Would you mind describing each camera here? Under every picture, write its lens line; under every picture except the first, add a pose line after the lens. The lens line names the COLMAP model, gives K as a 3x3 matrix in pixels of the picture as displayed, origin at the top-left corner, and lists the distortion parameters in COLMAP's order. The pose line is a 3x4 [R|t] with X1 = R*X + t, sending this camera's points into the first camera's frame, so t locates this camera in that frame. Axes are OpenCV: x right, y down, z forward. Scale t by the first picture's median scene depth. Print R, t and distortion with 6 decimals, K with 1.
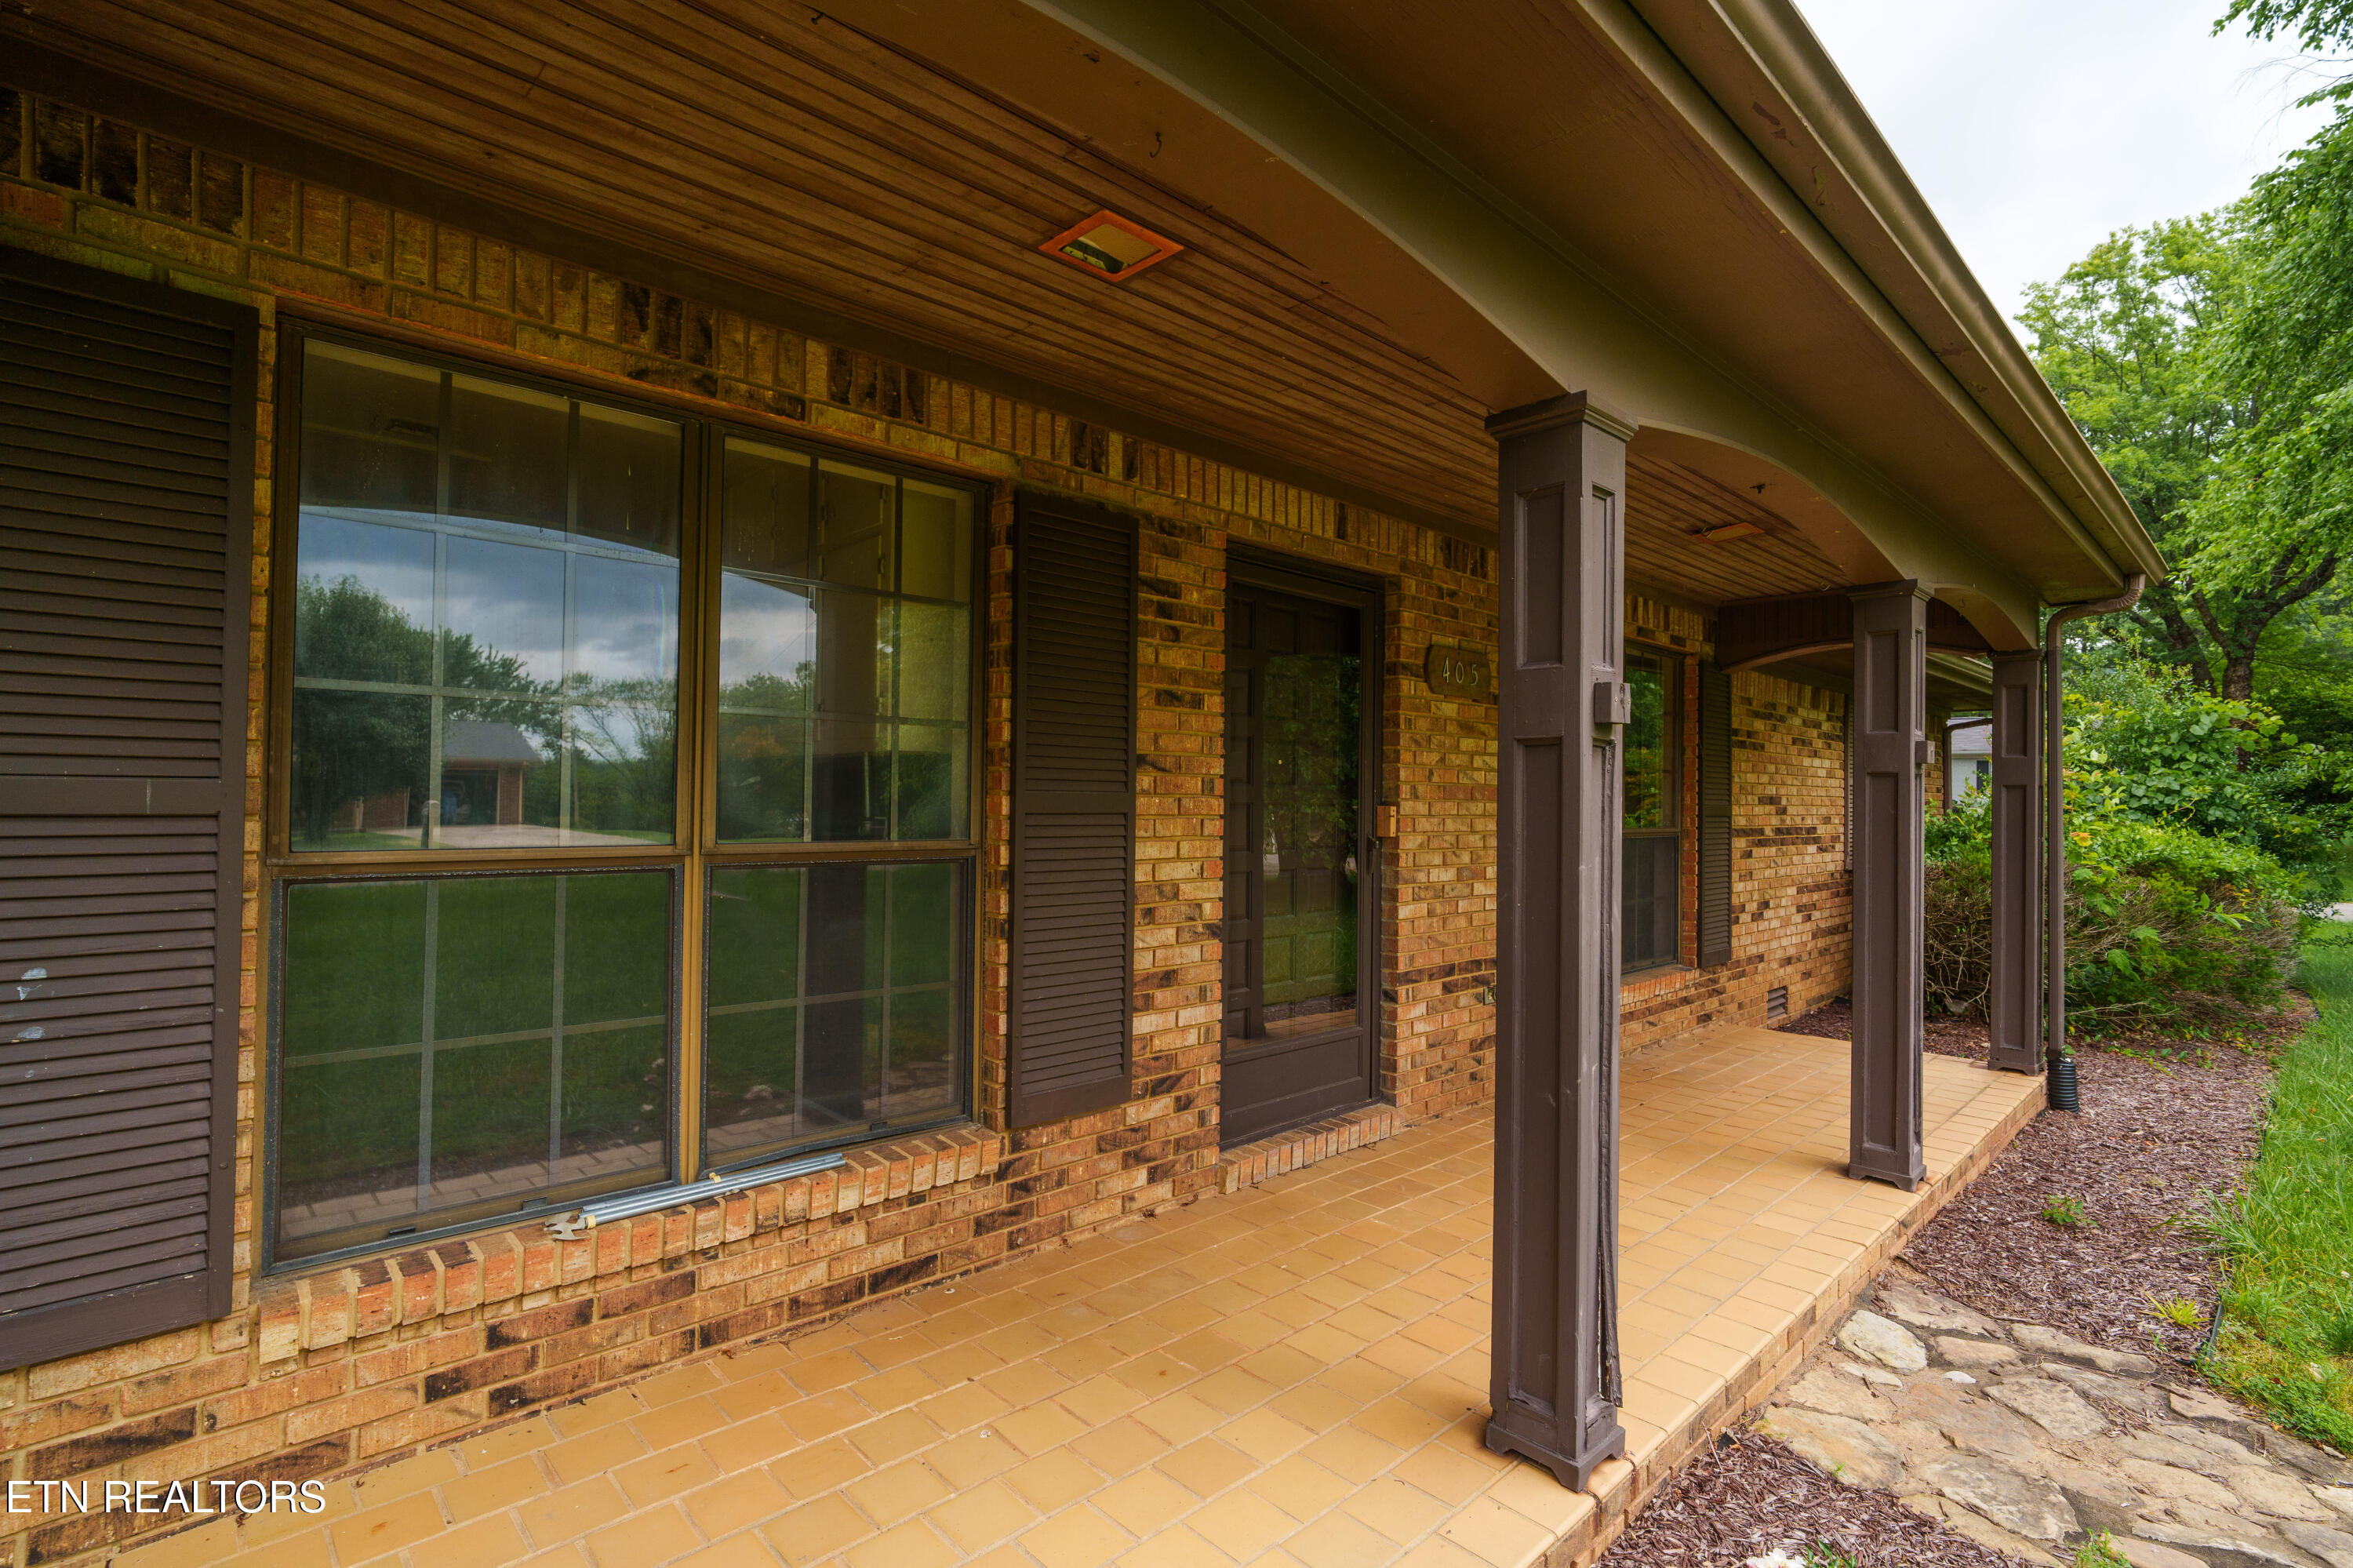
lens RADIAL K [[1123.3, 0, 1173.1], [0, 1123.3, 796.6], [0, 0, 1]] dist [-0.010223, 0.003485]
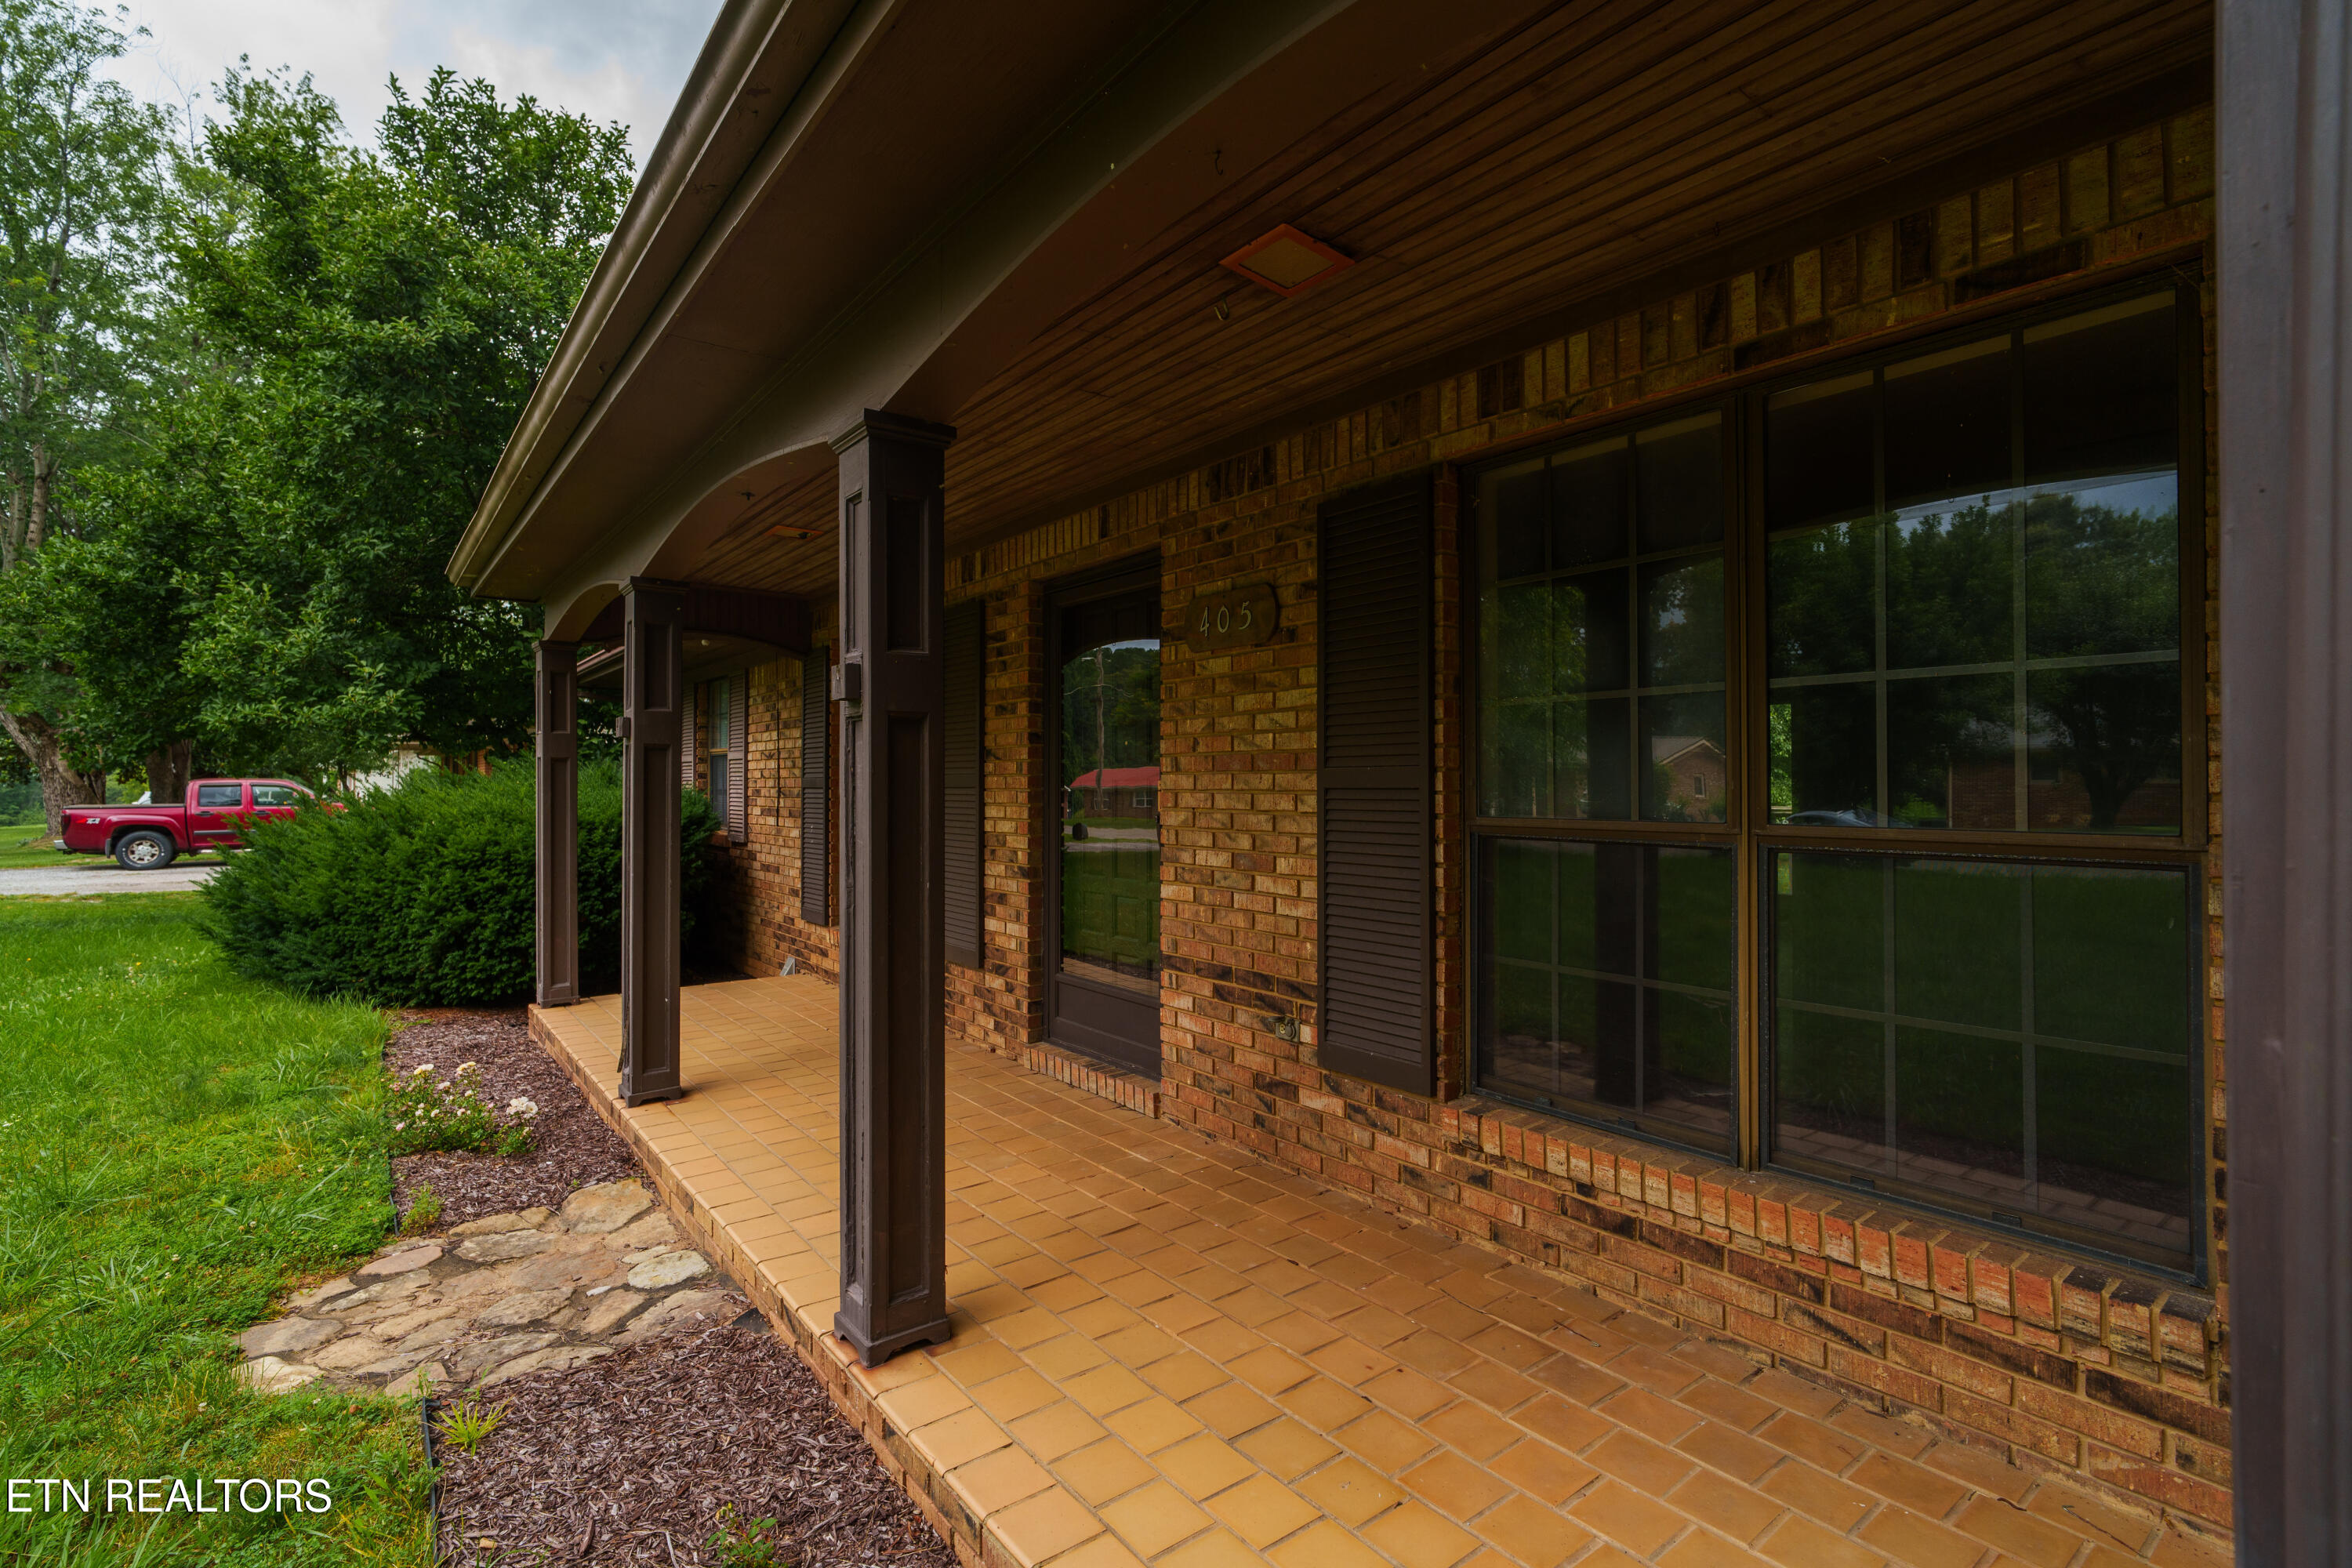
lens RADIAL K [[1122.8, 0, 1174.9], [0, 1122.8, 774.8], [0, 0, 1]] dist [-0.010223, 0.003485]
pose [[-0.122944, -0.016433, -0.992278, 1.244637], [0.008239, 0.999812, -0.017579, 0.022681], [0.992379, -0.010337, -0.122786, 1.218077]]
